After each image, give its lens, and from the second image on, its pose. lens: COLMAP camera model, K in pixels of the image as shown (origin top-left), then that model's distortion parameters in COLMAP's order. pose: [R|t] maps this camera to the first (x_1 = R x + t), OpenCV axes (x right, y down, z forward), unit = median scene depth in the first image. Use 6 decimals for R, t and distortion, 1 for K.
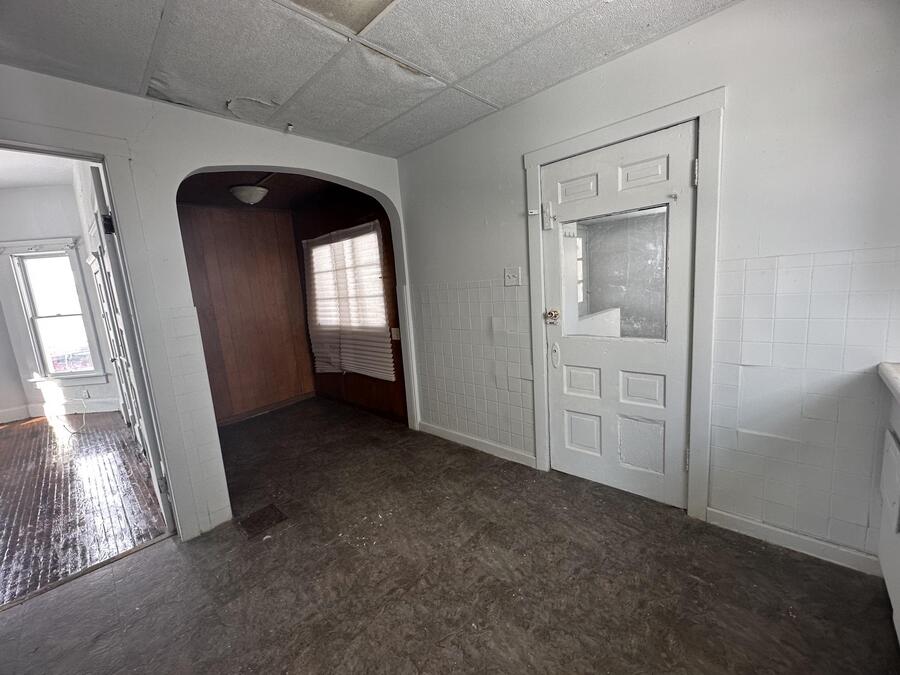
lens RADIAL K [[363.4, 0, 447.5], [0, 363.4, 339.5], [0, 0, 1]] dist [0.000395, 0.000091]
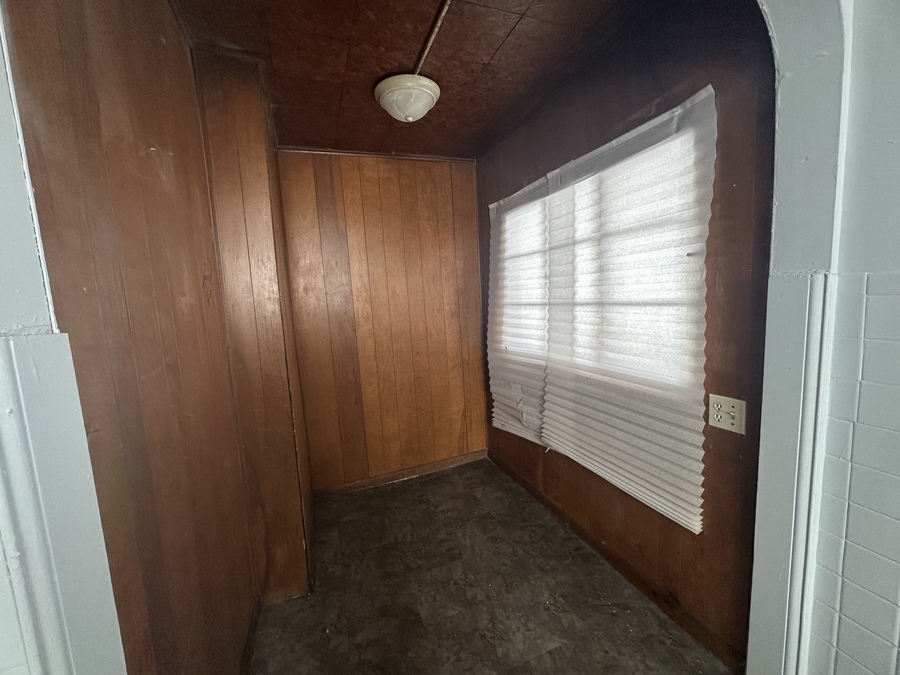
lens RADIAL K [[363.4, 0, 450.9], [0, 363.4, 338.8], [0, 0, 1]] dist [0.000395, 0.000091]
pose [[0.901780, 0.077357, -0.425216, -0.206107], [-0.081709, 0.996624, 0.008027, -0.058896], [0.424402, 0.027506, 0.905056, 0.486046]]
